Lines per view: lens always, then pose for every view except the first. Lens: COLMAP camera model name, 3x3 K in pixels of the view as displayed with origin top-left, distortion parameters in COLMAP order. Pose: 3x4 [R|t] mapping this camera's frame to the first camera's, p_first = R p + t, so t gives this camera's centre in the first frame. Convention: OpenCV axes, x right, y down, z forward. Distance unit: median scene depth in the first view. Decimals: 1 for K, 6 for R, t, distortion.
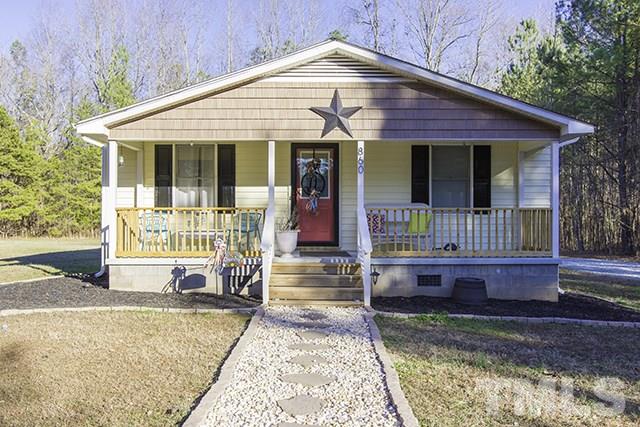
lens RADIAL K [[513.4, 0, 323.2], [0, 513.4, 213.0], [0, 0, 1]] dist [-0.120586, -0.017958]
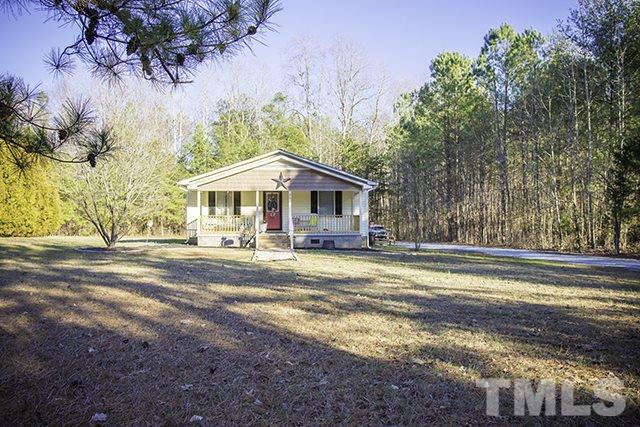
lens RADIAL K [[513.4, 0, 316.2], [0, 513.4, 216.2], [0, 0, 1]] dist [-0.120586, -0.017958]
pose [[0.995213, -0.004242, 0.097637, -0.056884], [0.004873, 0.999969, -0.006223, 0.013136], [-0.097607, 0.006669, 0.995203, -1.753838]]
